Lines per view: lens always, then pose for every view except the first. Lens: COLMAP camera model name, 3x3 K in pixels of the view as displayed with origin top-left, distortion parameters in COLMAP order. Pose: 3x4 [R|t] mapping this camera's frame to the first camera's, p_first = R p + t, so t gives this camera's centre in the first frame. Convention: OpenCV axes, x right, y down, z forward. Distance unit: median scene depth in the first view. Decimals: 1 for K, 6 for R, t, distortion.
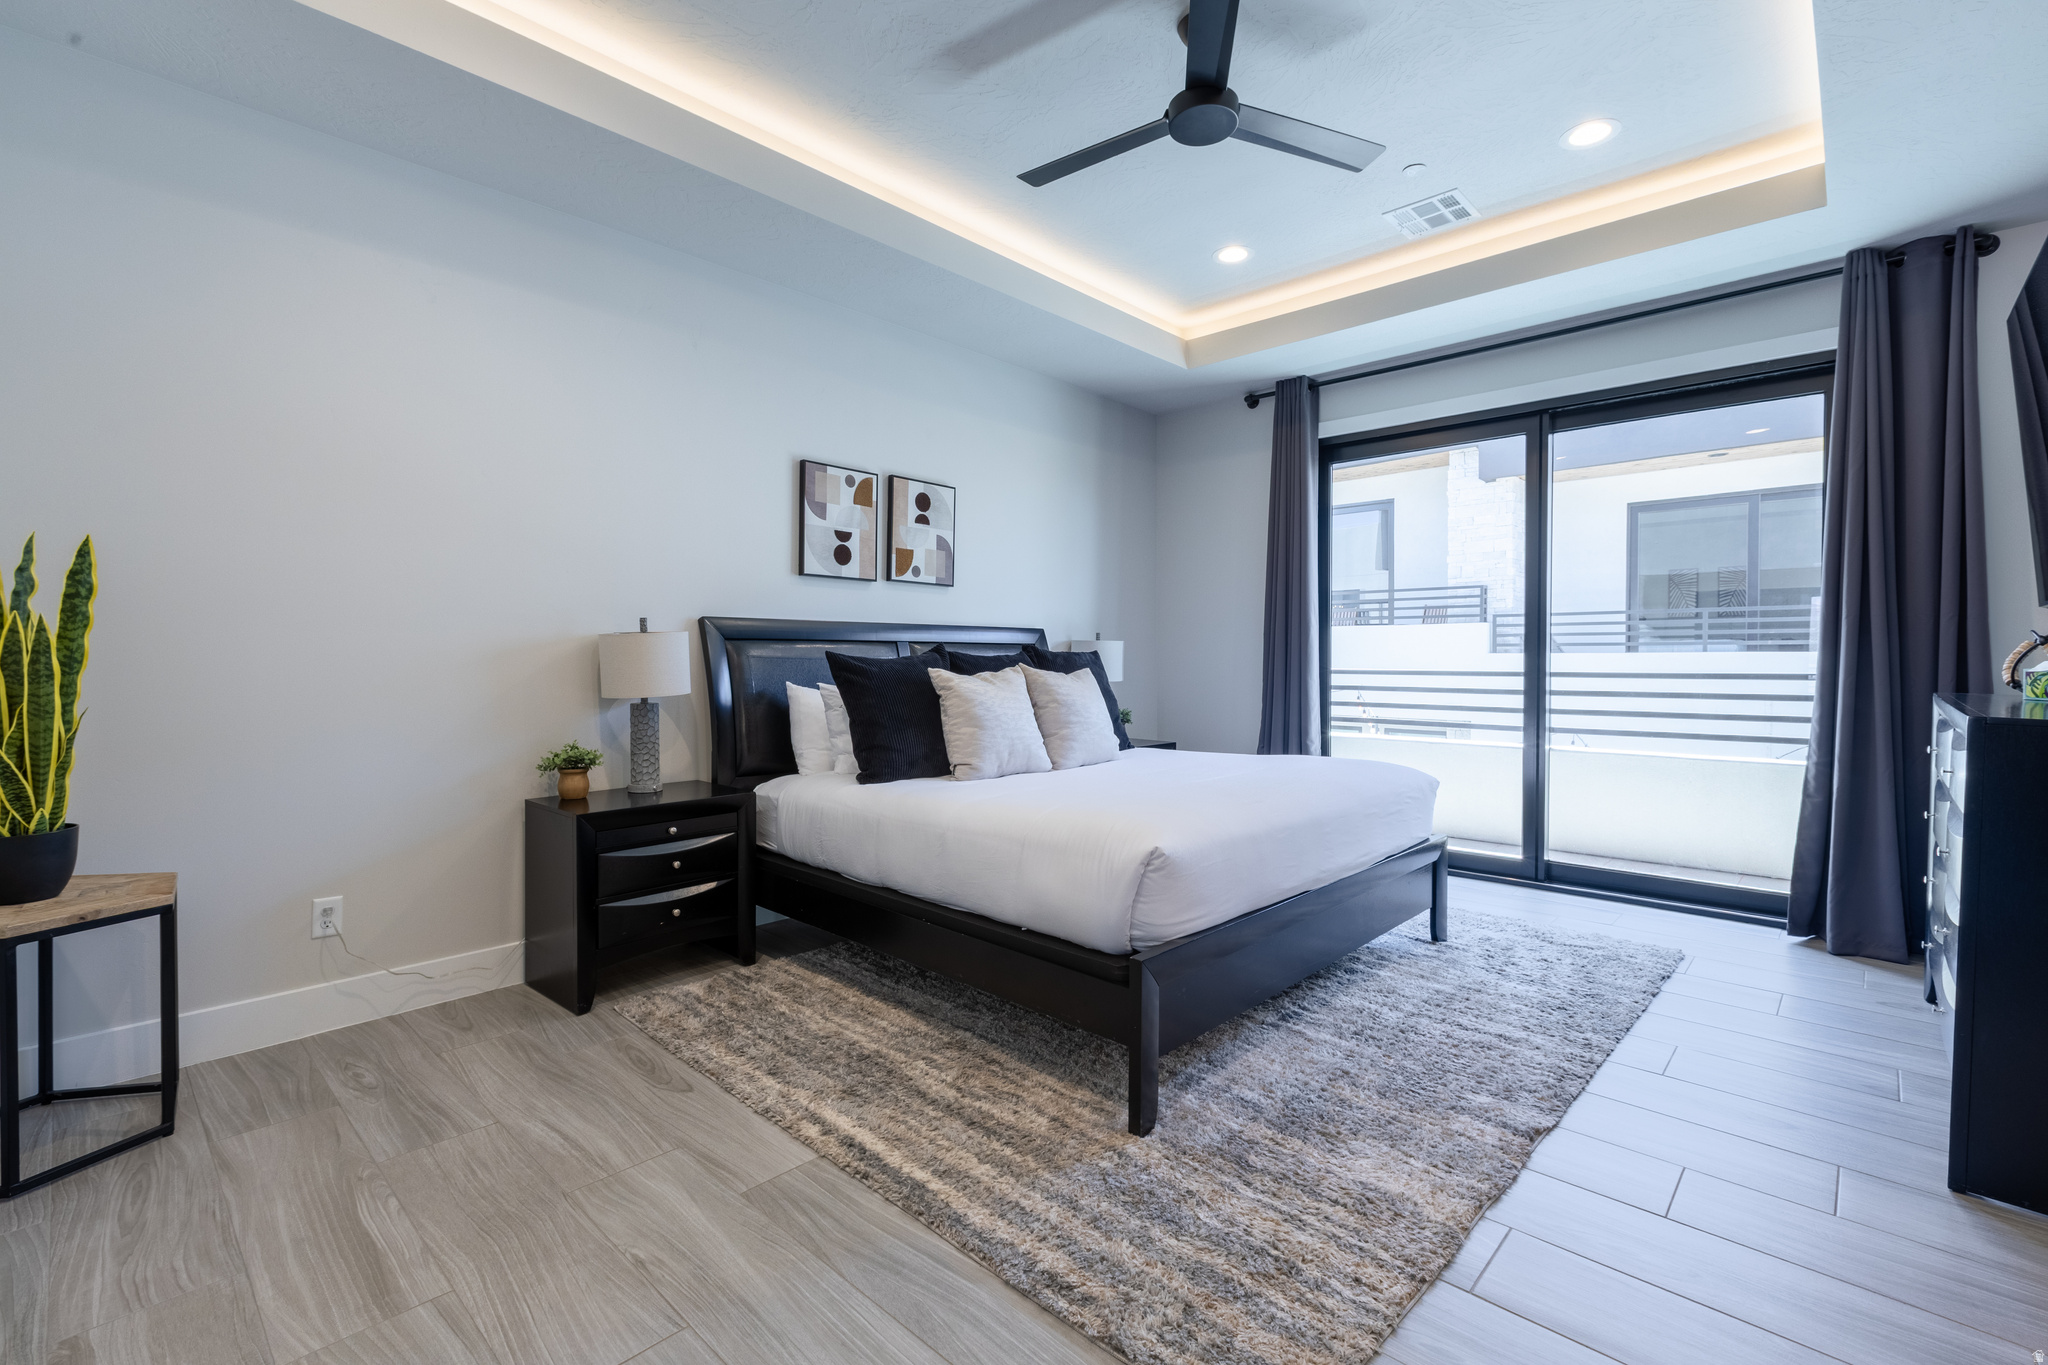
lens RADIAL K [[912.2, 0, 1012.9], [0, 912.2, 677.1], [0, 0, 1]] dist [0.002952, 0.000049]
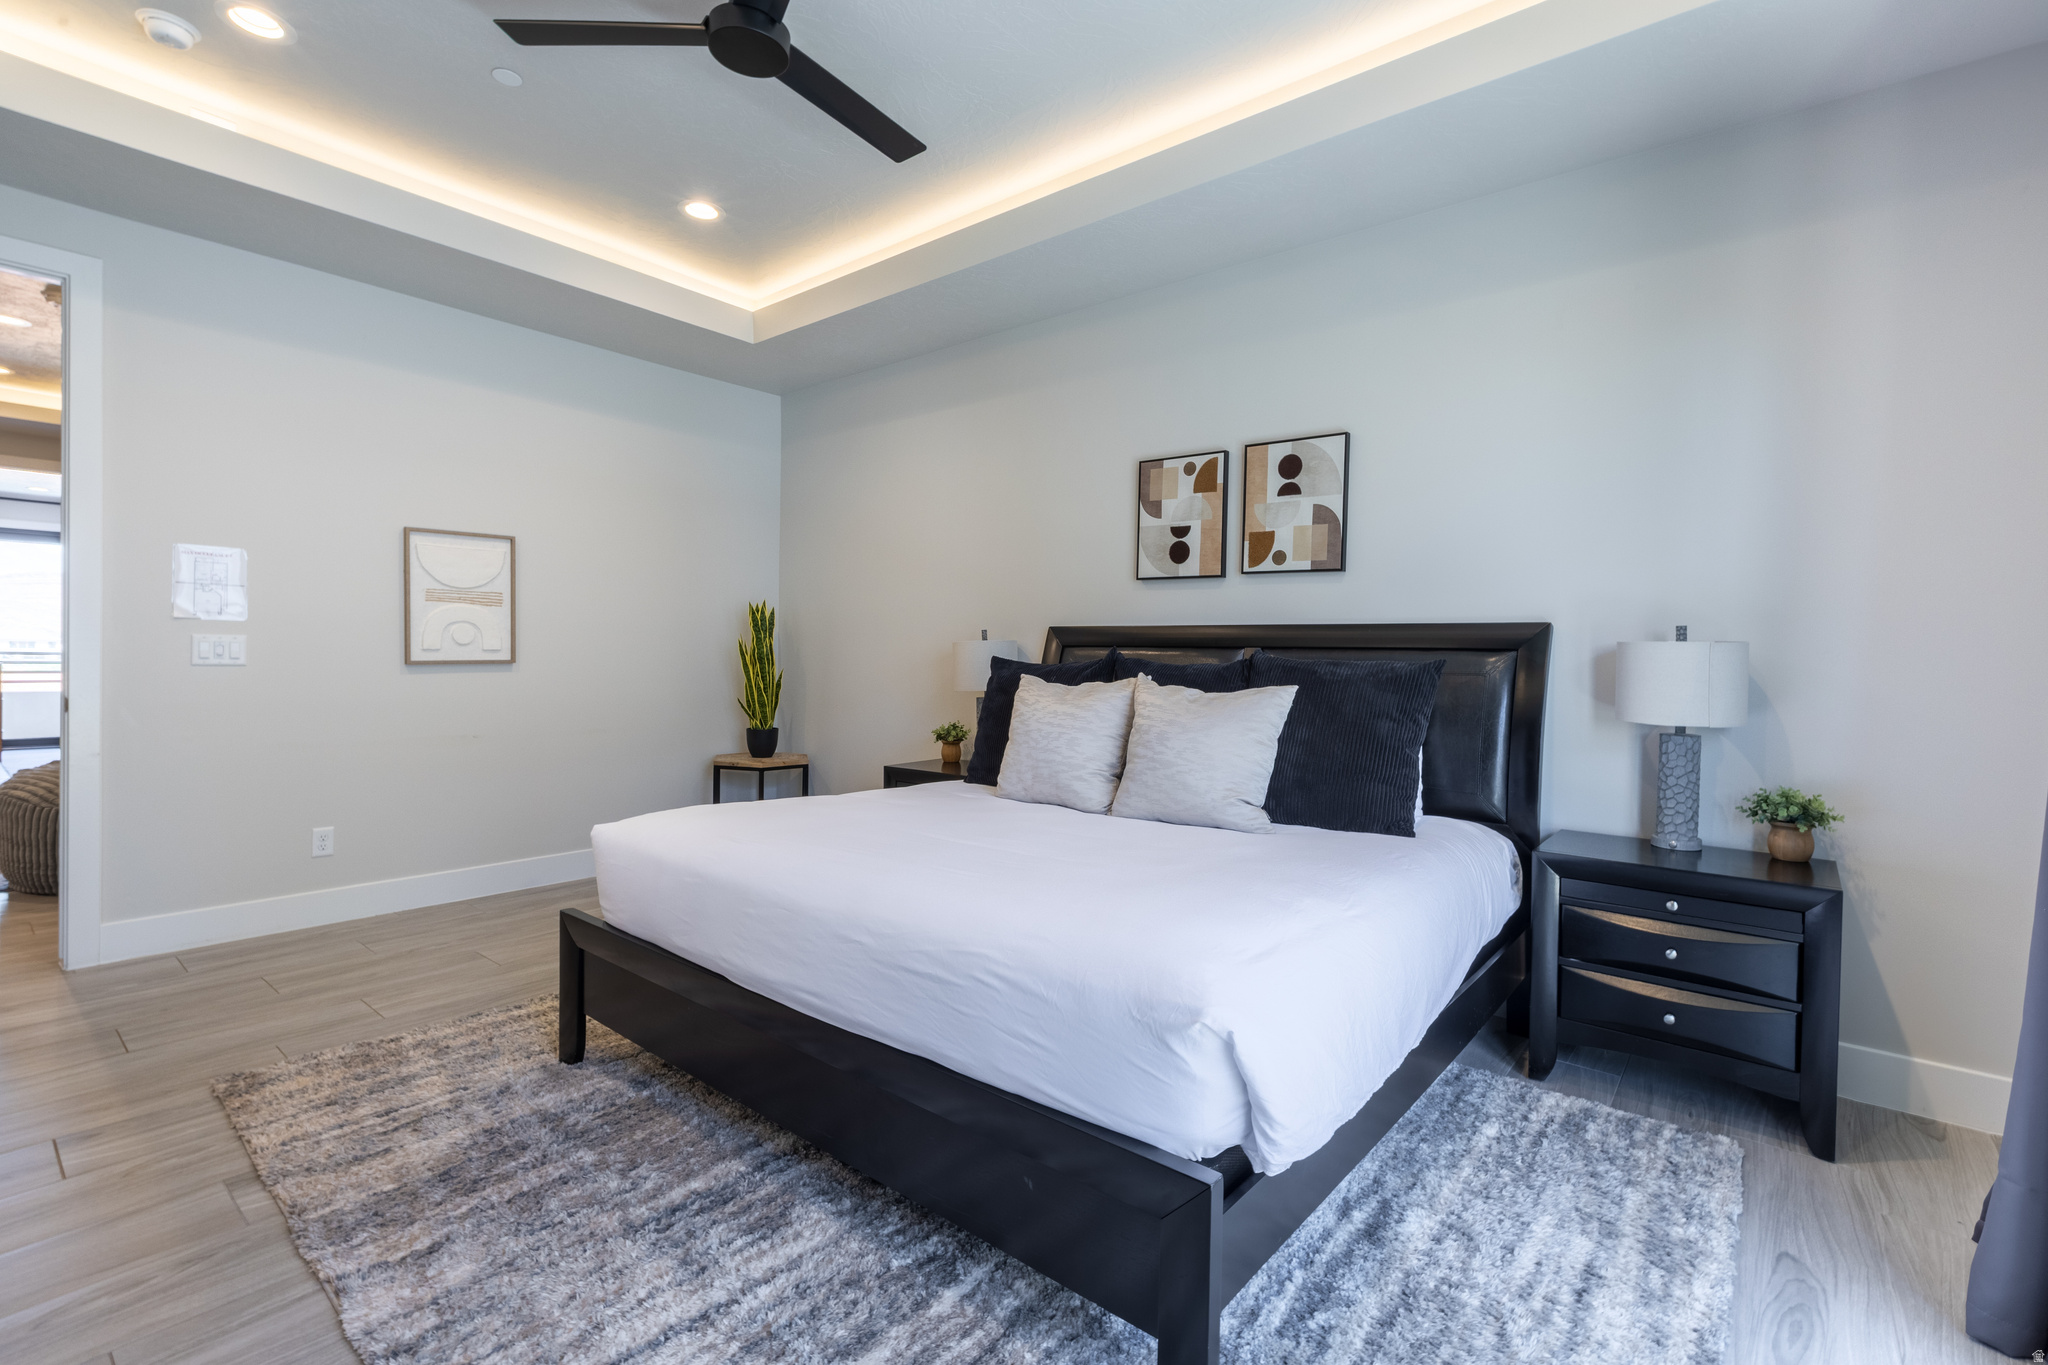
lens RADIAL K [[912.2, 0, 1010.4], [0, 912.2, 663.3], [0, 0, 1]] dist [0.002952, 0.000049]
pose [[0.050682, 0.008275, -0.998681, 0.702316], [-0.044506, 0.998991, 0.006019, -0.021177], [0.997723, 0.044143, 0.050999, 0.778058]]
